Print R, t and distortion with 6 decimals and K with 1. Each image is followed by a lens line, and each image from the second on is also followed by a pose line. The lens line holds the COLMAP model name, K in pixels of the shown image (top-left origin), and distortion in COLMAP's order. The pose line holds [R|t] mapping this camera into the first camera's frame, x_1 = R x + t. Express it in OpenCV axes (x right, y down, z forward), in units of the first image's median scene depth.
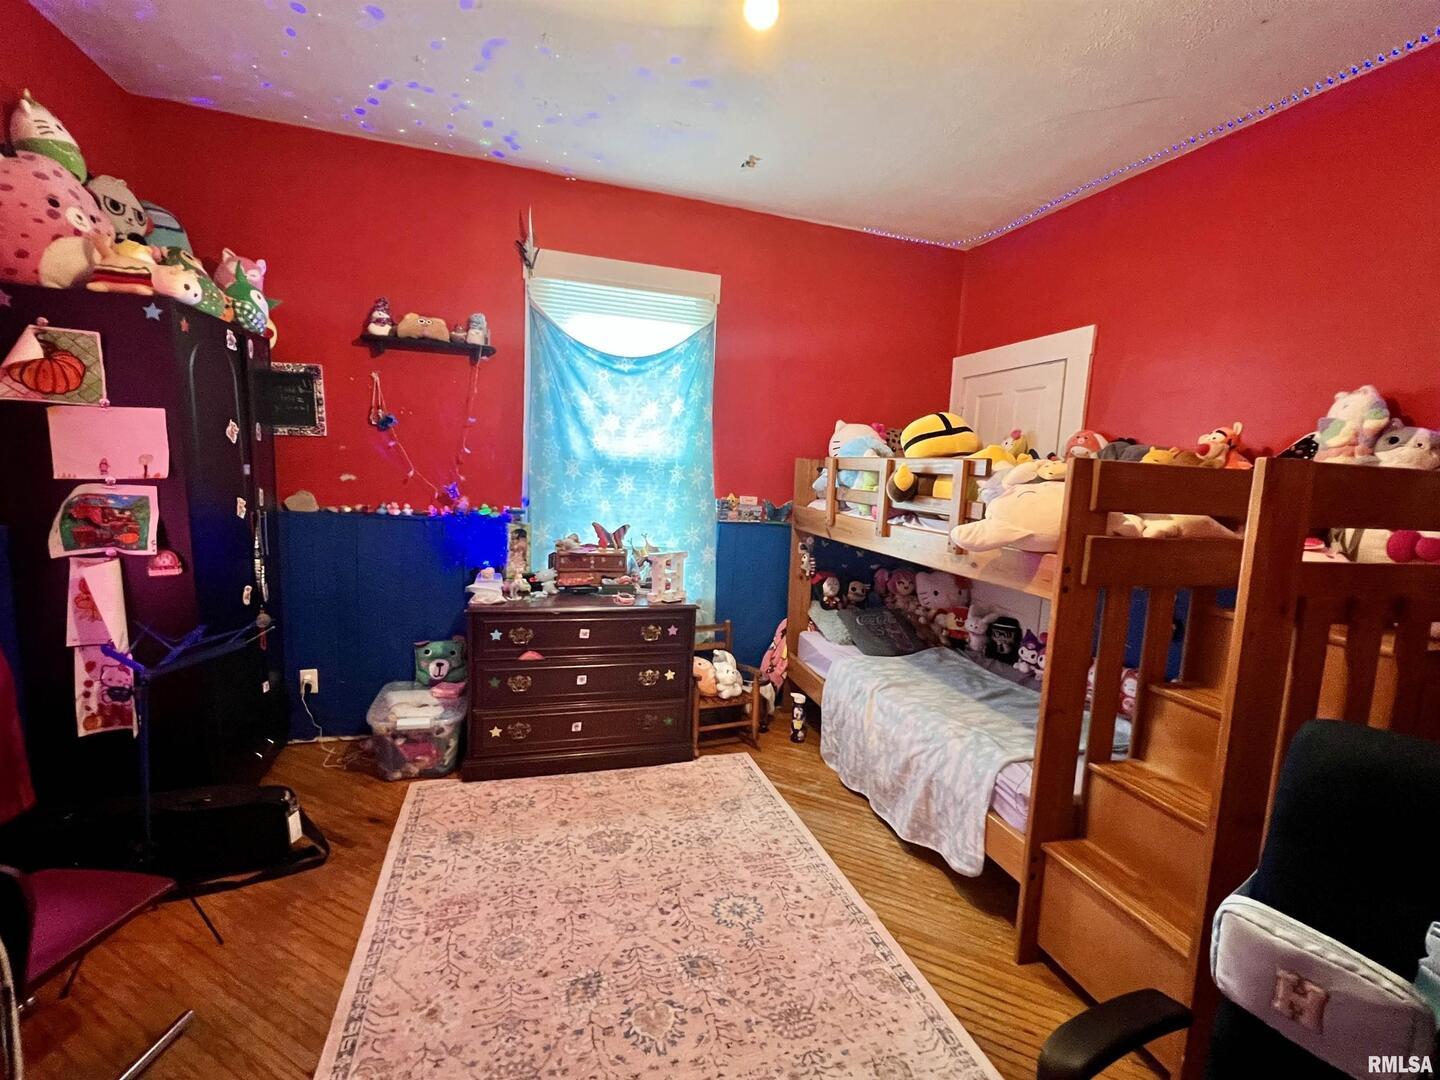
lens RADIAL K [[629.9, 0, 720.0], [0, 629.9, 540.0], [0, 0, 1]] dist [-0.000233, 0.000154]
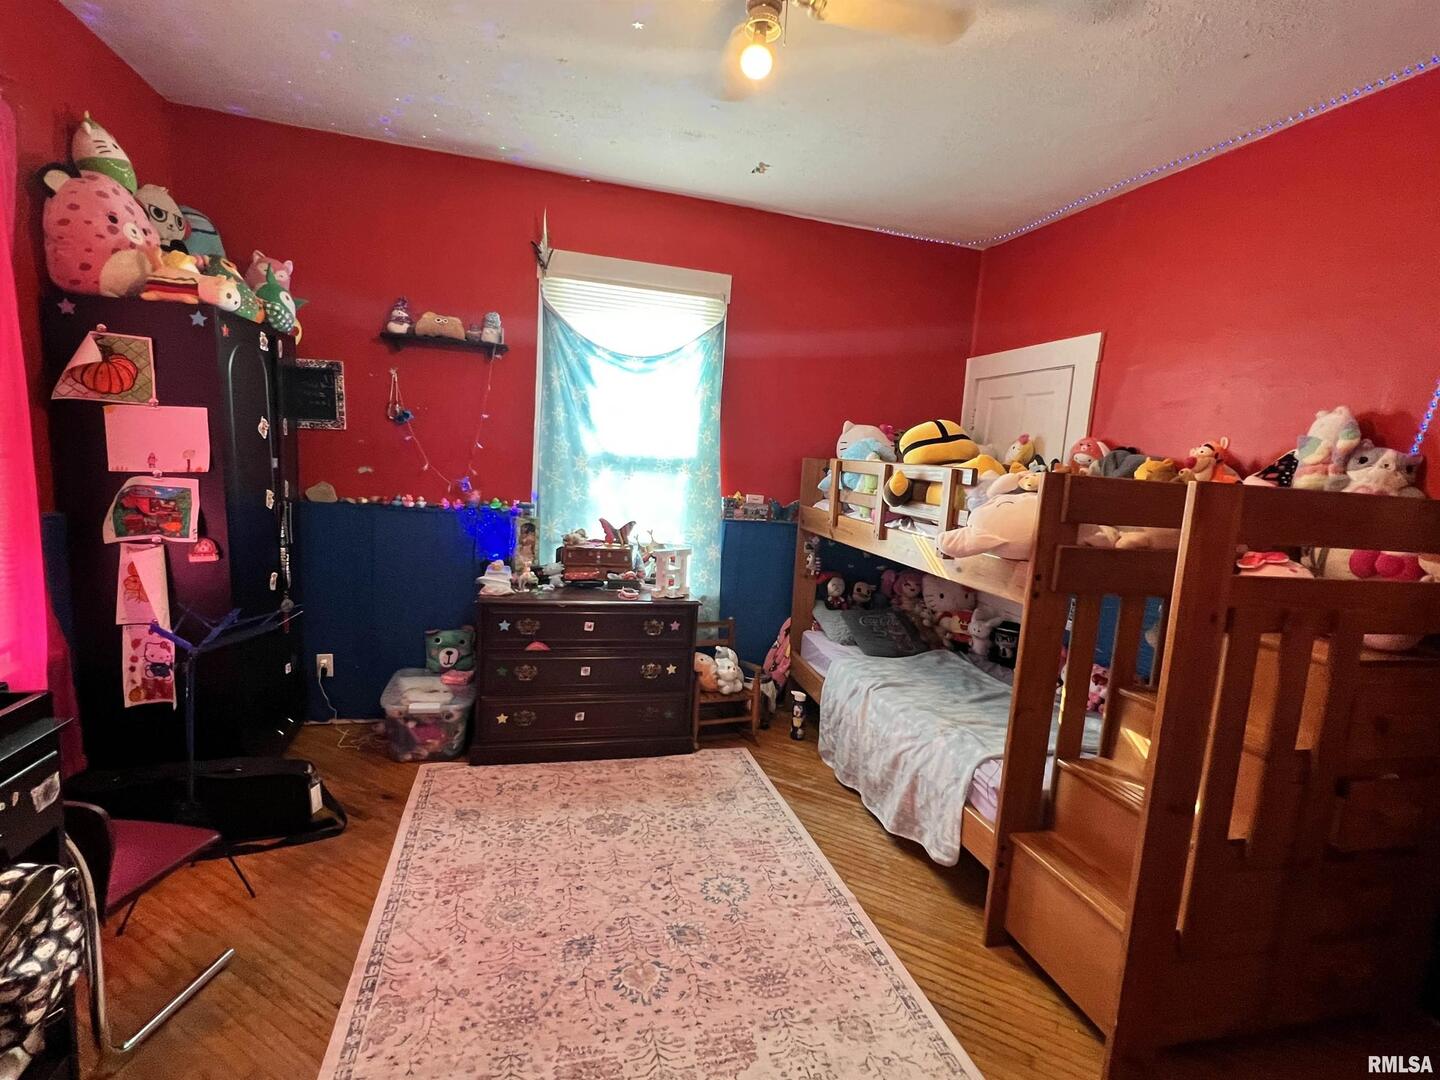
lens RADIAL K [[670.1, 0, 720.0], [0, 670.1, 540.0], [0, 0, 1]] dist [0.000348, -0.000162]
pose [[0.999321, 0.022874, -0.028882, 0.035328], [-0.022592, 0.999694, 0.010066, -0.011236], [0.029104, -0.009407, 0.999532, -0.114958]]
